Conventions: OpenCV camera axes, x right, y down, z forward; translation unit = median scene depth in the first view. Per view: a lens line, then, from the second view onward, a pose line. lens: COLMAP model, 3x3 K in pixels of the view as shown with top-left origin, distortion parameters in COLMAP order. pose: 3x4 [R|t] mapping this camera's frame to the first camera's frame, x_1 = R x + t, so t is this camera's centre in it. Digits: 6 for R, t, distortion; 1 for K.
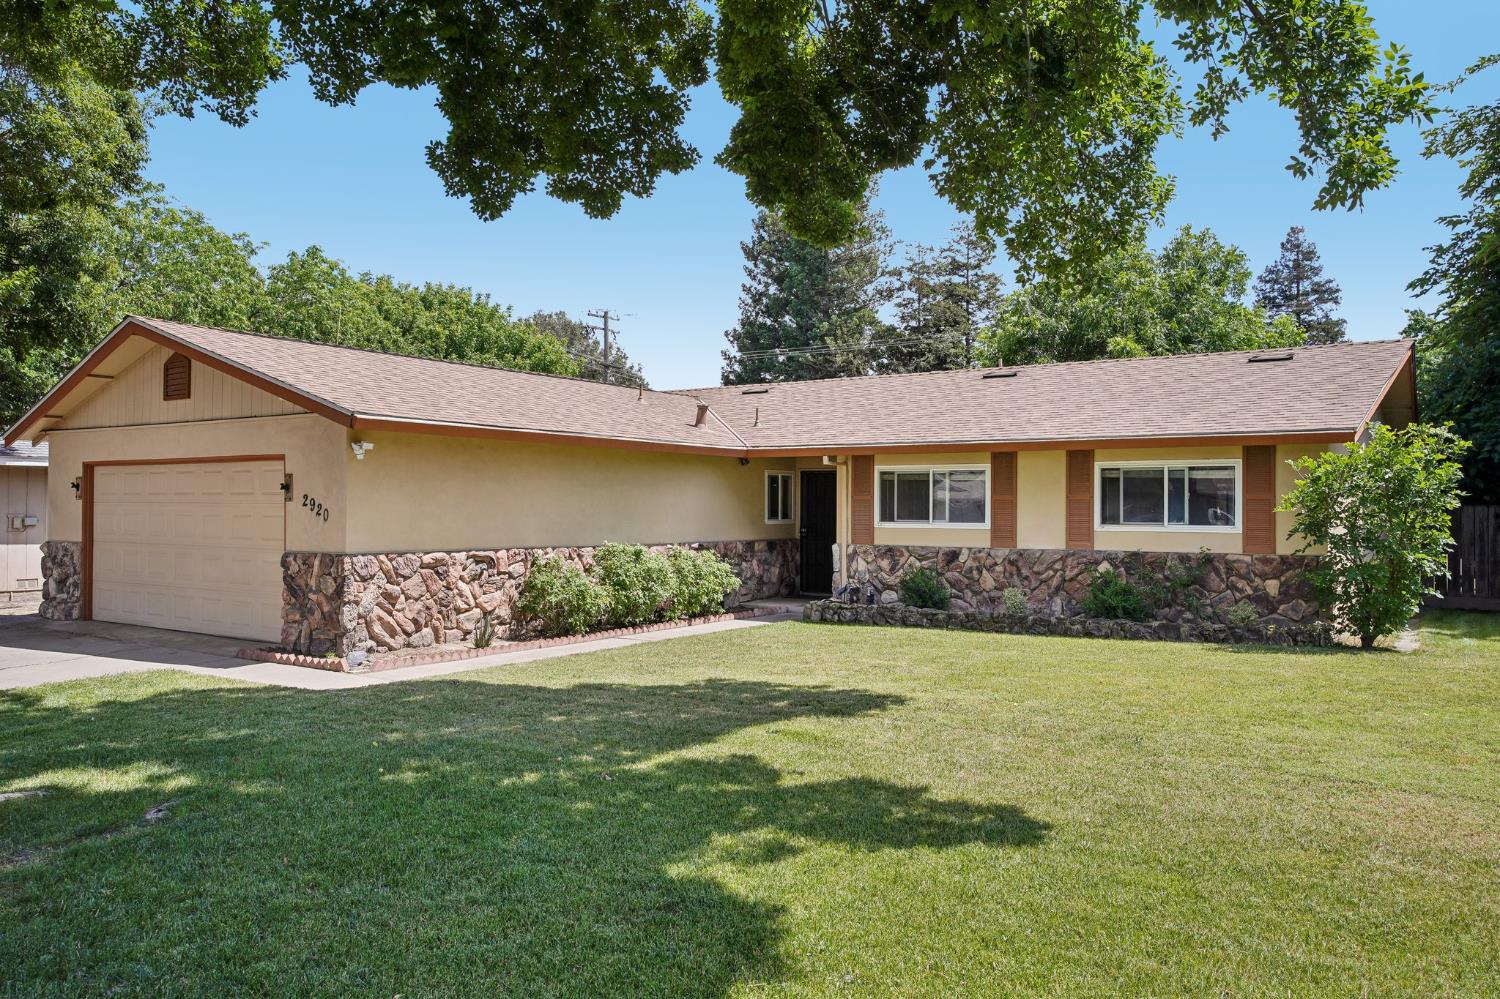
lens RADIAL K [[1158.2, 0, 750.1], [0, 1158.2, 494.6], [0, 0, 1]] dist [-0.011075, -0.000810]
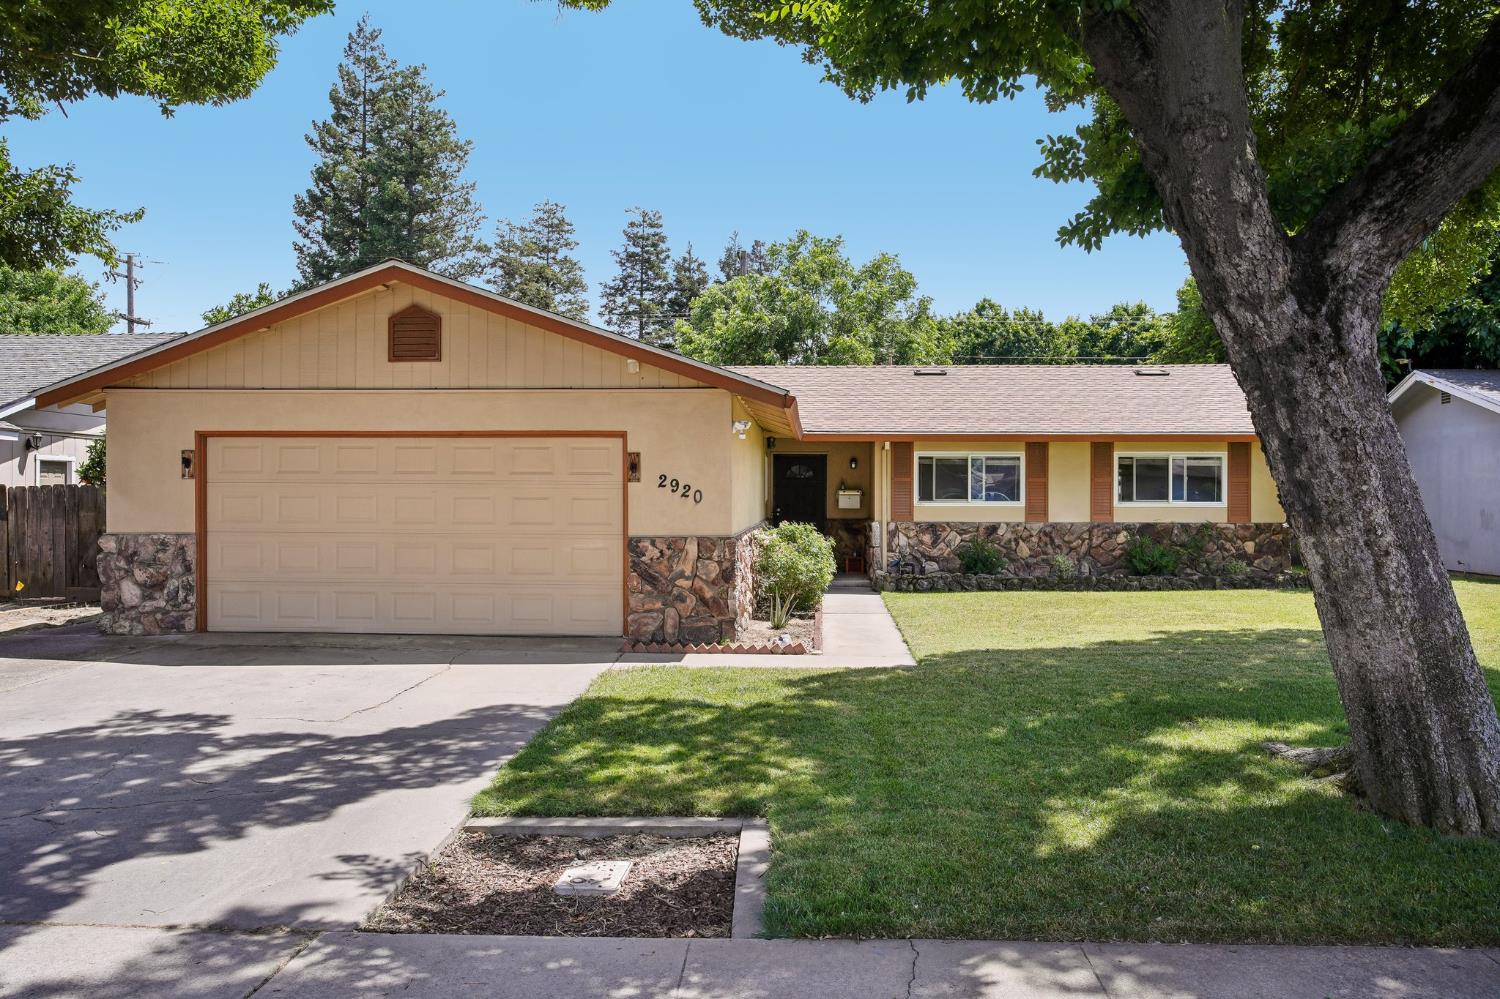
lens RADIAL K [[1174.5, 0, 749.6], [0, 1174.5, 504.0], [0, 0, 1]] dist [-0.007791, -0.002542]
pose [[0.849752, -0.007717, 0.527127, -0.680232], [-0.004757, 0.999740, 0.022304, 0.001601], [-0.527162, -0.021460, 0.849494, 0.125234]]
